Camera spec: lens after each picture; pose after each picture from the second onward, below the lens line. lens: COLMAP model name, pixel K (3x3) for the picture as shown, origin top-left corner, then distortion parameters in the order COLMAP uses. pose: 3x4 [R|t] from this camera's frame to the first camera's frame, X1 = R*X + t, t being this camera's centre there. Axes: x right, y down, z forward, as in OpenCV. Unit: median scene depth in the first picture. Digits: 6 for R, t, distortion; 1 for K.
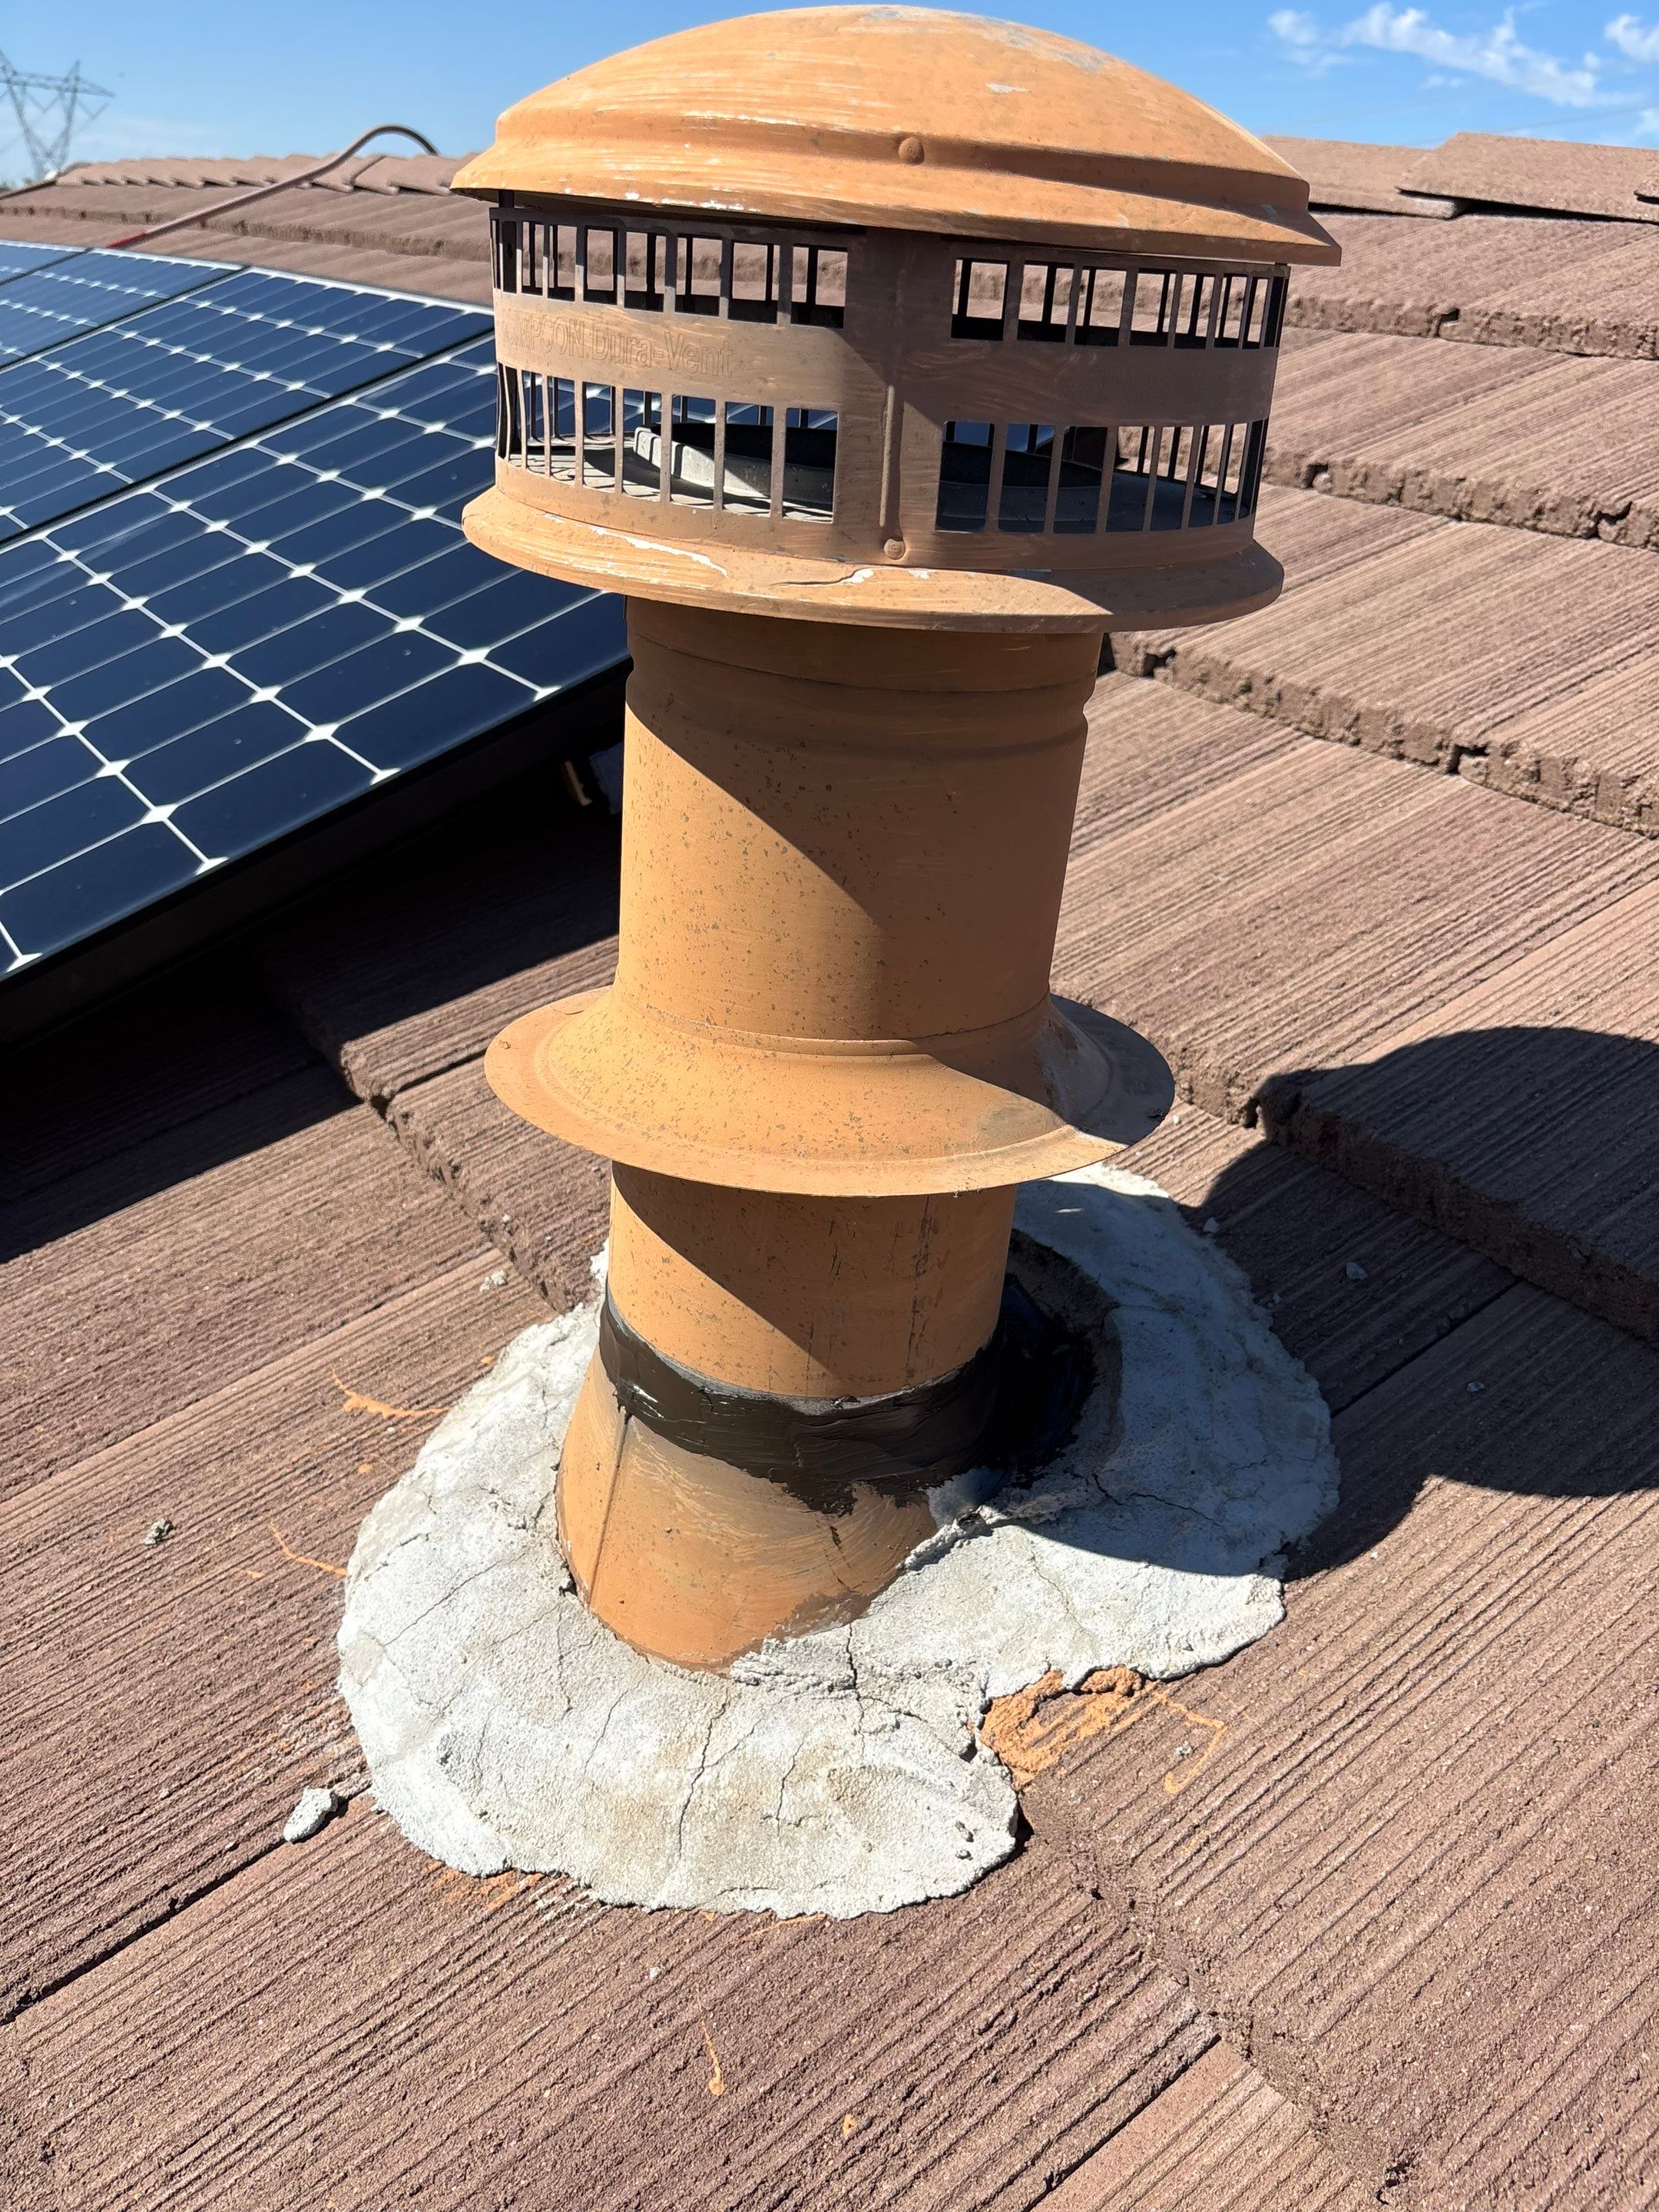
lens RADIAL K [[1872.8, 0, 841.3], [0, 1872.8, 1065.9], [0, 0, 1]] dist [0.046183, -0.063435]
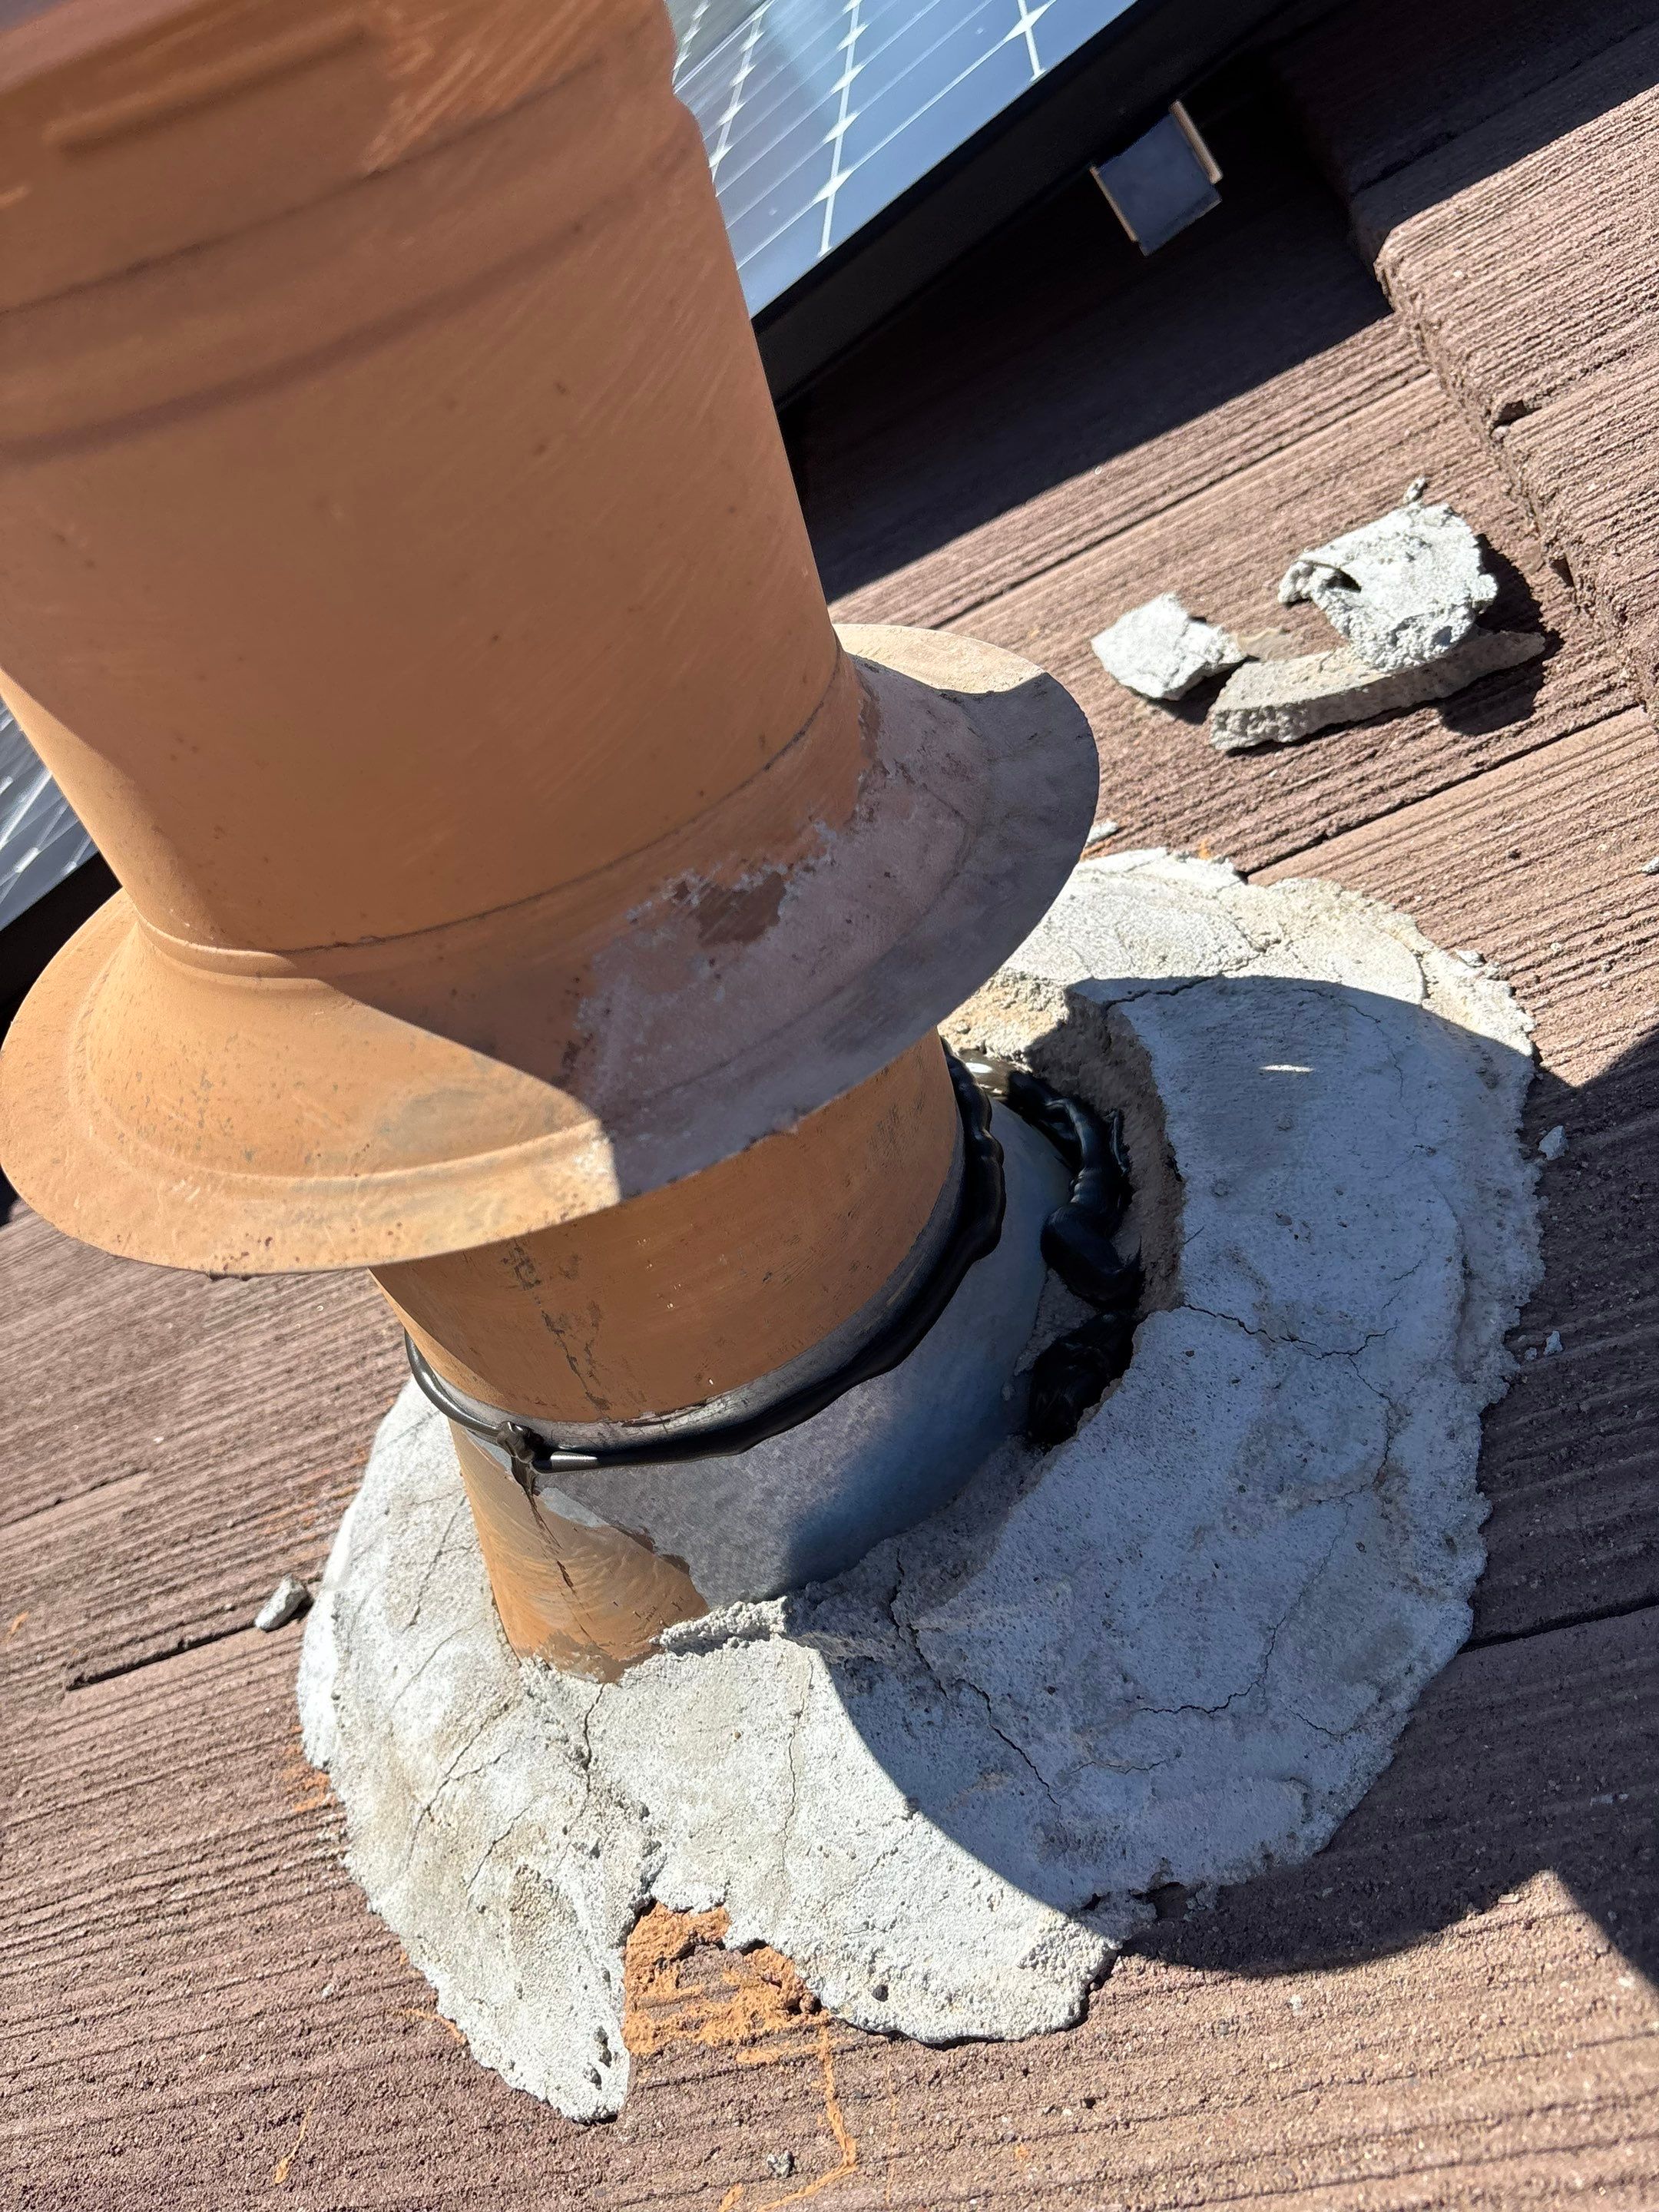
lens RADIAL K [[1791.3, 0, 791.1], [0, 1791.3, 1088.7], [0, 0, 1]] dist [-0.003262, 0.004910]
pose [[0.722161, 0.185327, -0.666436, 0.460813], [0.068552, 0.939524, 0.335553, -0.131057], [0.688319, -0.288009, 0.665783, 0.673648]]
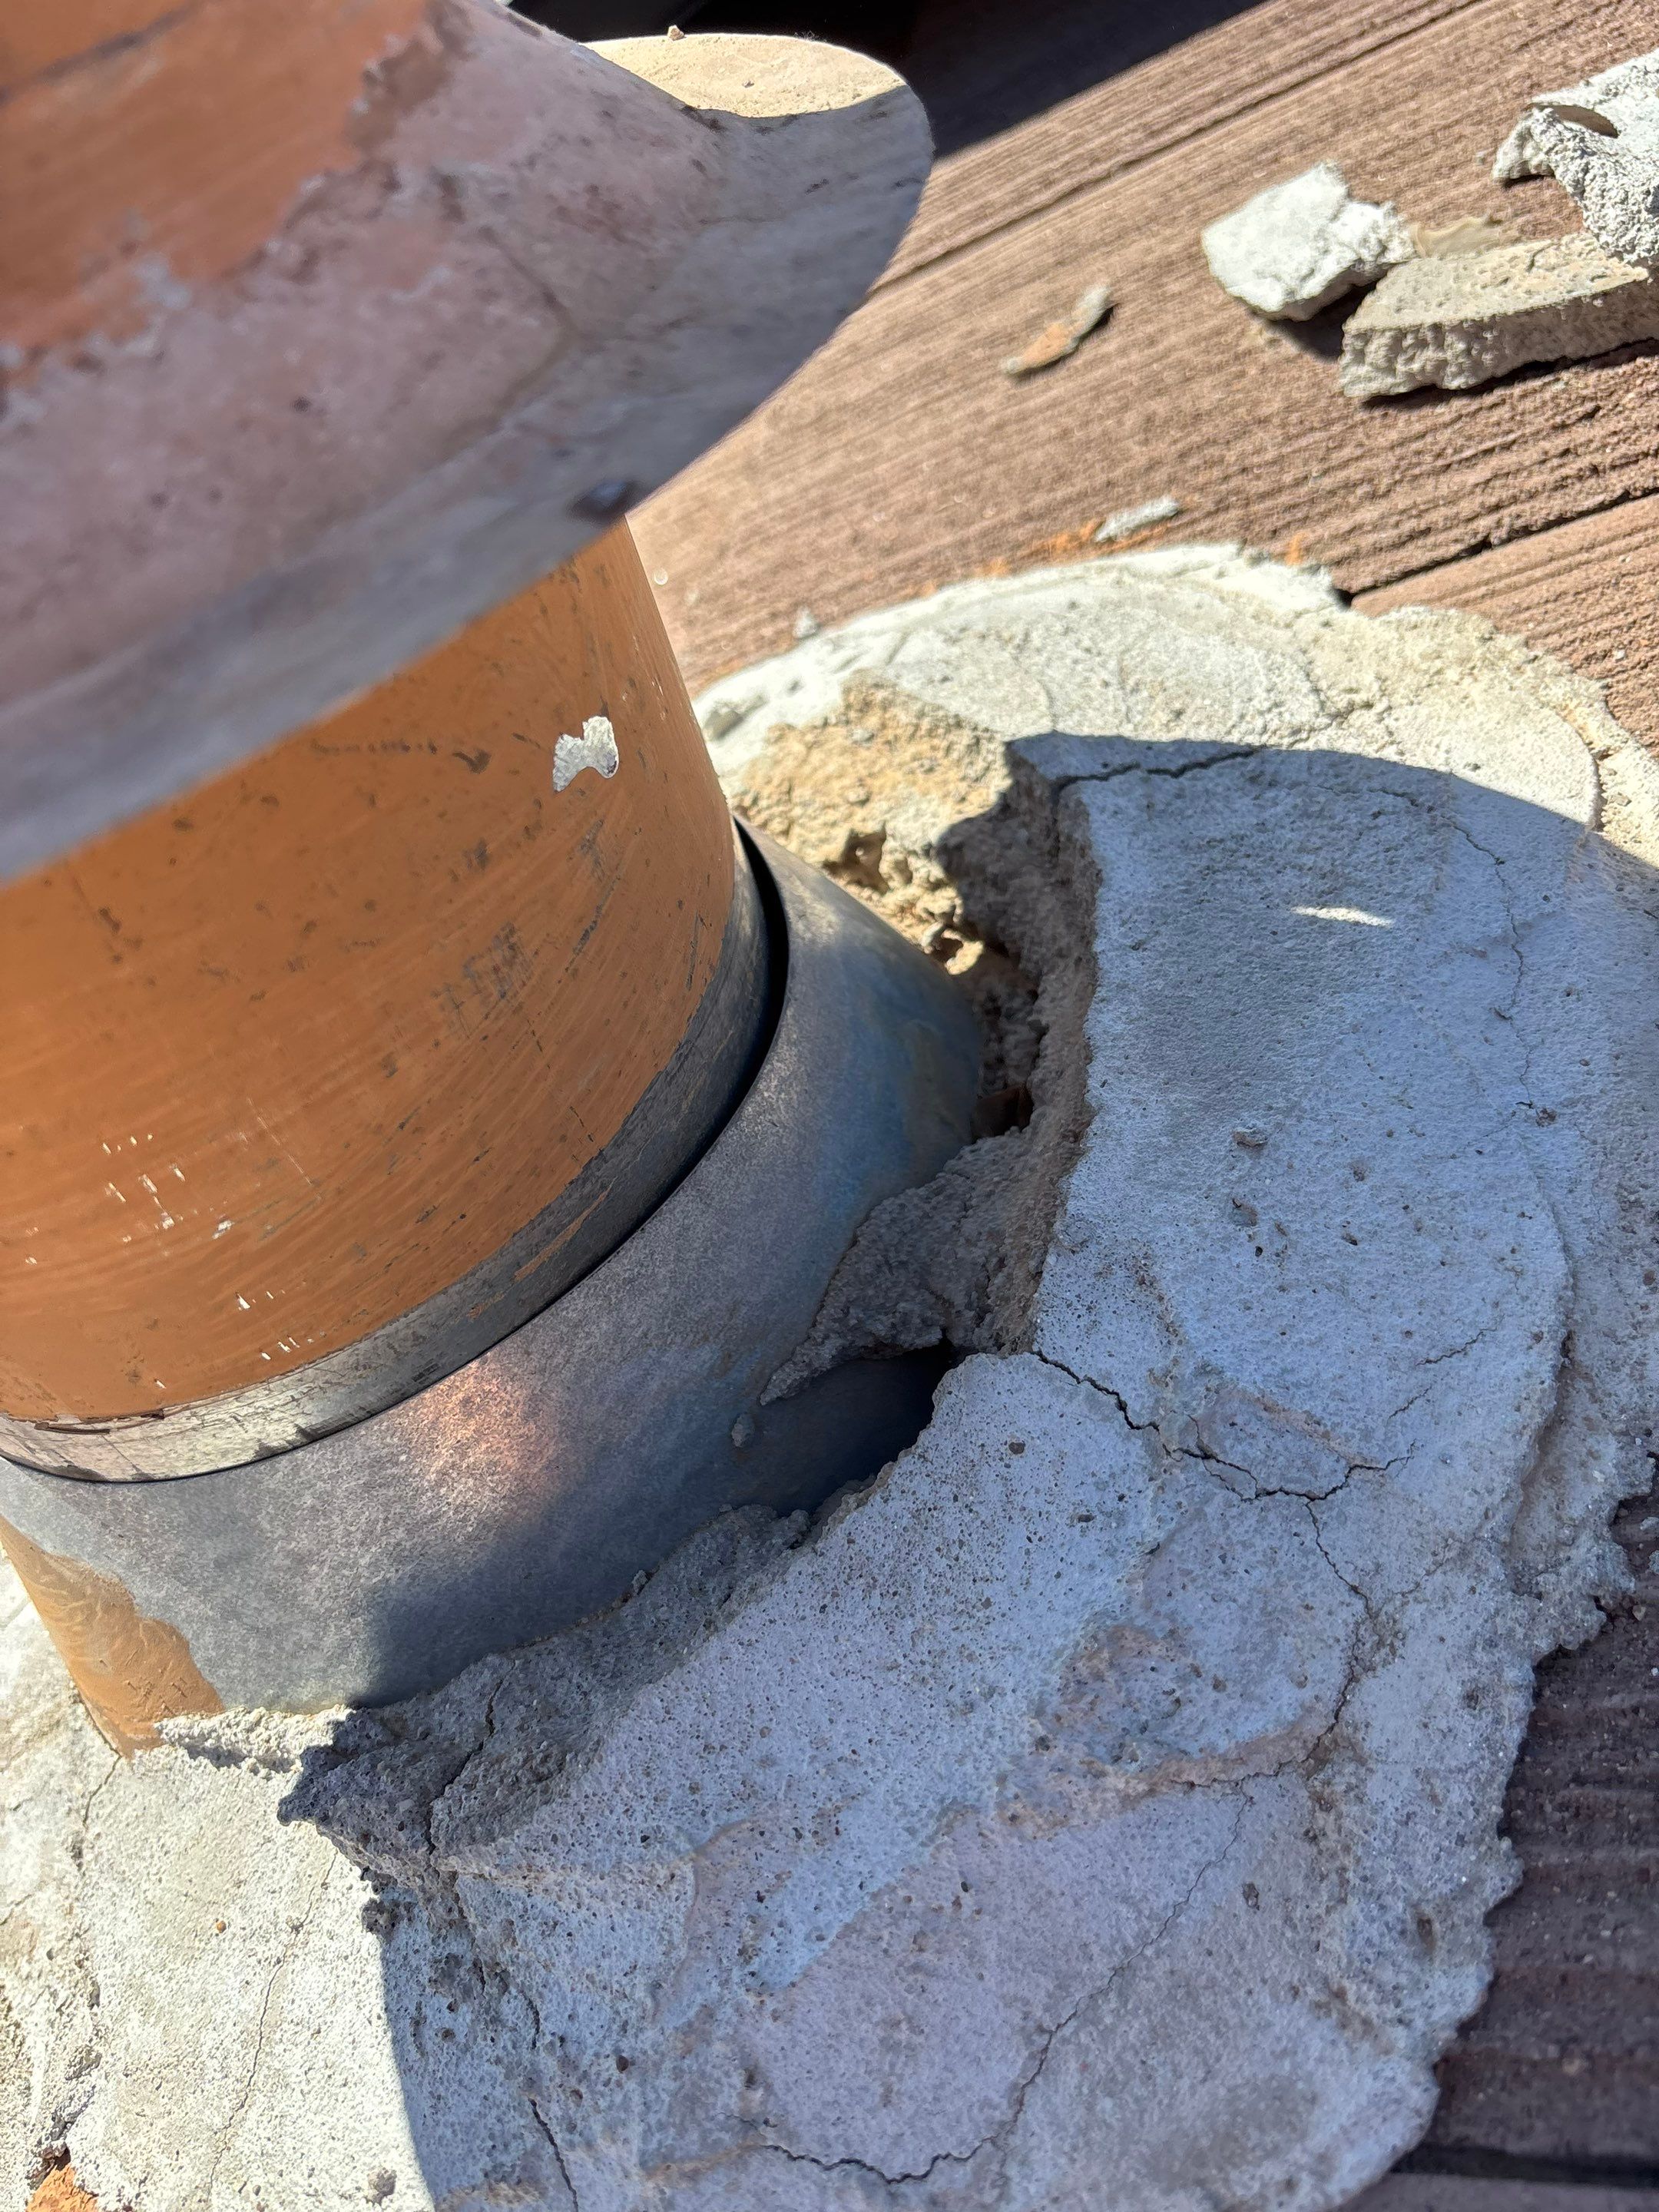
lens RADIAL K [[1803.1, 0, 829.5], [0, 1803.1, 1106.0], [0, 0, 1]] dist [0.004352, -0.024992]
pose [[0.638815, 0.362642, -0.678533, 0.353860], [-0.005813, 0.884193, 0.467085, -0.045833], [0.769339, -0.294436, 0.566944, 0.939374]]
